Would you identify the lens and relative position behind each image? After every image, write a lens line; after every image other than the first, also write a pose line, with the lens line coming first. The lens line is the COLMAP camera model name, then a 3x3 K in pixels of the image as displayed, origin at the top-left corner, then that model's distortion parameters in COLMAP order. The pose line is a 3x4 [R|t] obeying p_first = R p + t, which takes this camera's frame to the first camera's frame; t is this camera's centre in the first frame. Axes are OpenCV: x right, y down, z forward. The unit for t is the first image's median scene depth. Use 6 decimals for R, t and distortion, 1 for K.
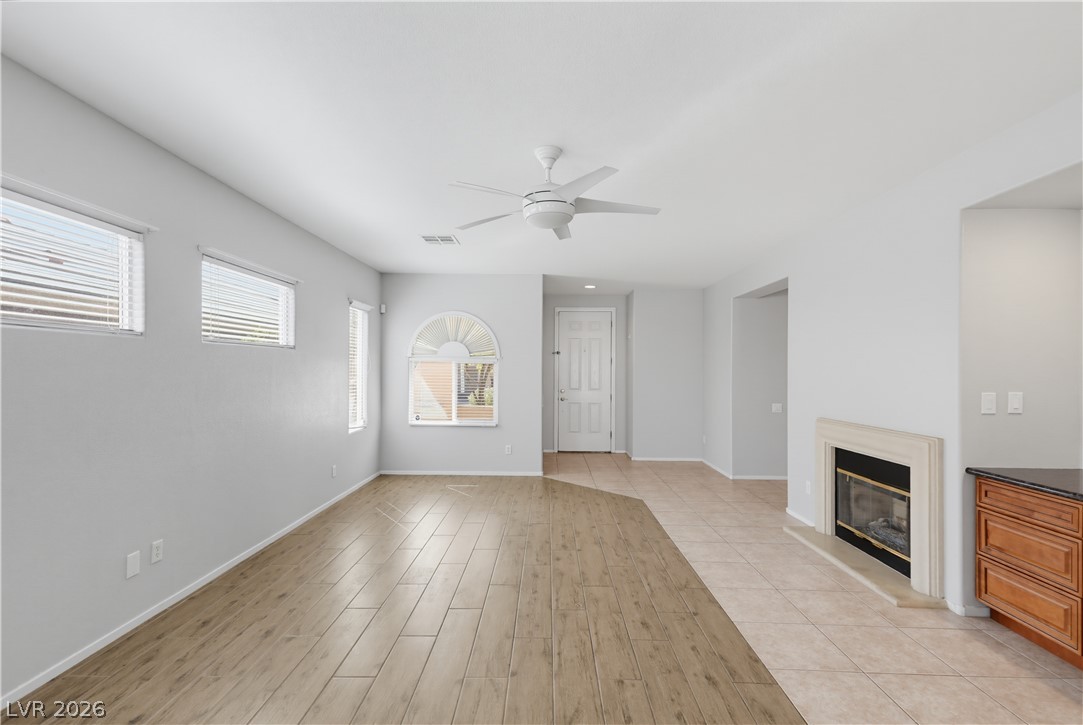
lens RADIAL K [[505.2, 0, 547.7], [0, 505.2, 372.6], [0, 0, 1]] dist [0.047457, -0.021565]
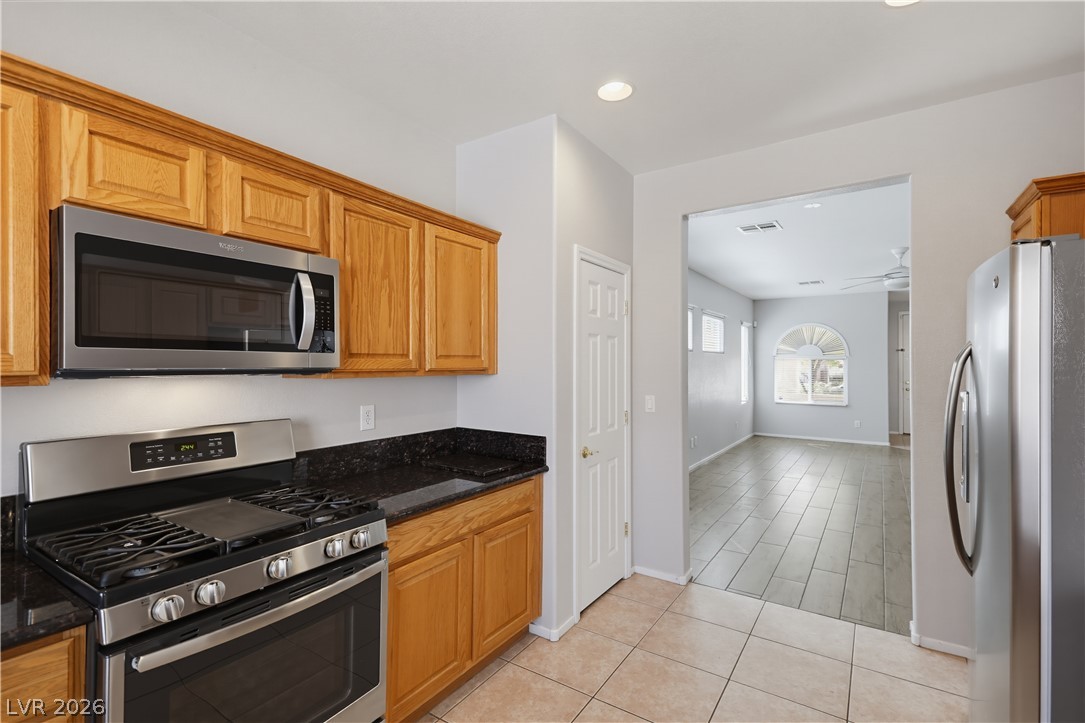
lens RADIAL K [[498.4, 0, 543.8], [0, 498.4, 360.1], [0, 0, 1]] dist [0.054050, -0.019761]
pose [[0.833204, -0.008336, -0.552903, -0.038850], [0.000019, 0.999887, -0.015046, 0.004055], [0.552966, 0.012526, 0.833110, -0.891175]]
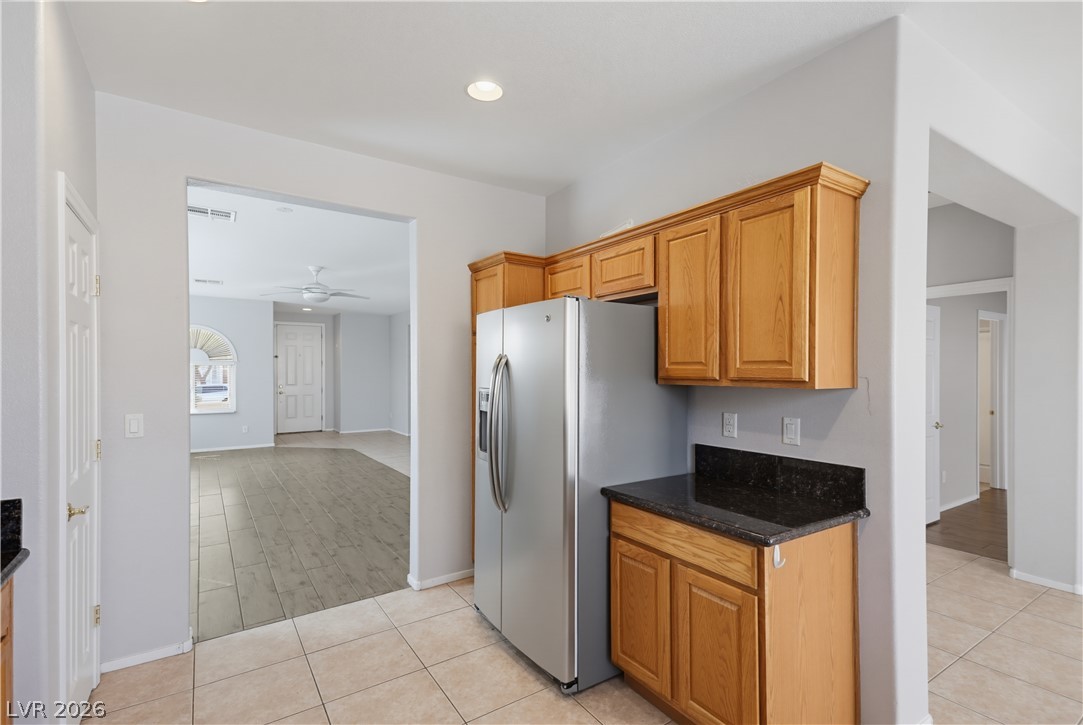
lens RADIAL K [[504.6, 0, 540.6], [0, 504.6, 368.7], [0, 0, 1]] dist [0.056153, -0.021896]
pose [[0.833000, -0.004025, 0.553258, -0.271624], [0.007433, 0.999965, -0.003917, 0.003091], [-0.553223, 0.007375, 0.833001, -0.881466]]
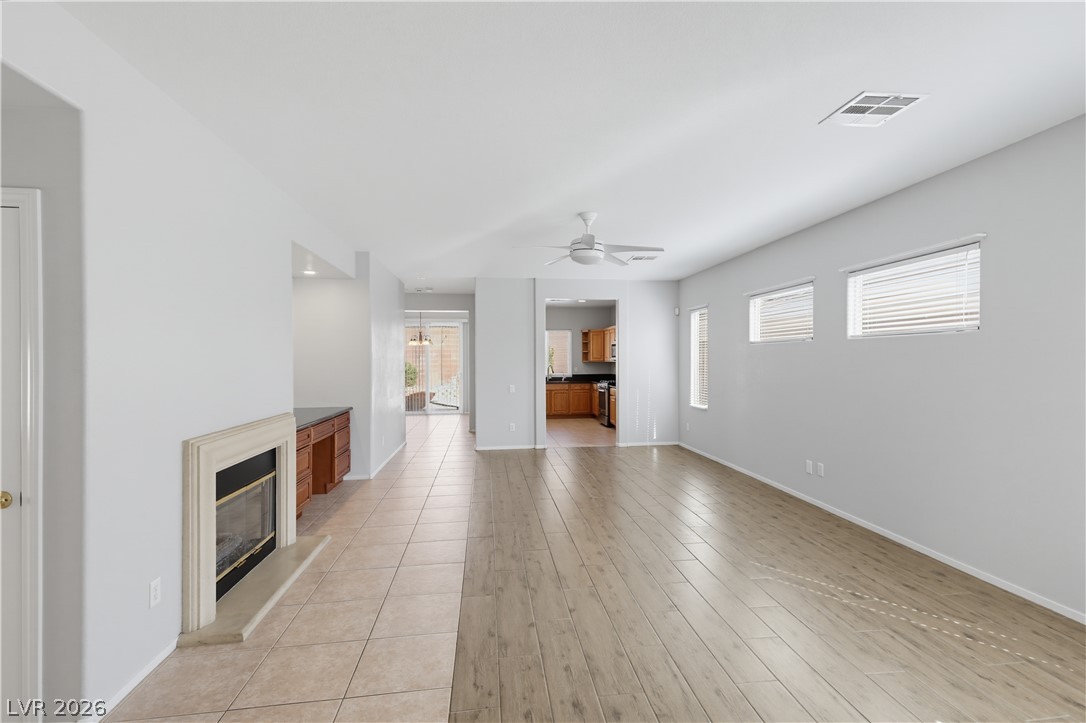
lens RADIAL K [[517.7, 0, 543.0], [0, 517.7, 361.5], [0, 0, 1]] dist [0.038205, -0.013205]
pose [[-0.993225, -0.000618, -0.116201, 0.213398], [-0.001825, 0.999945, 0.010283, -0.009425], [0.116189, 0.010425, -0.993172, 1.724181]]
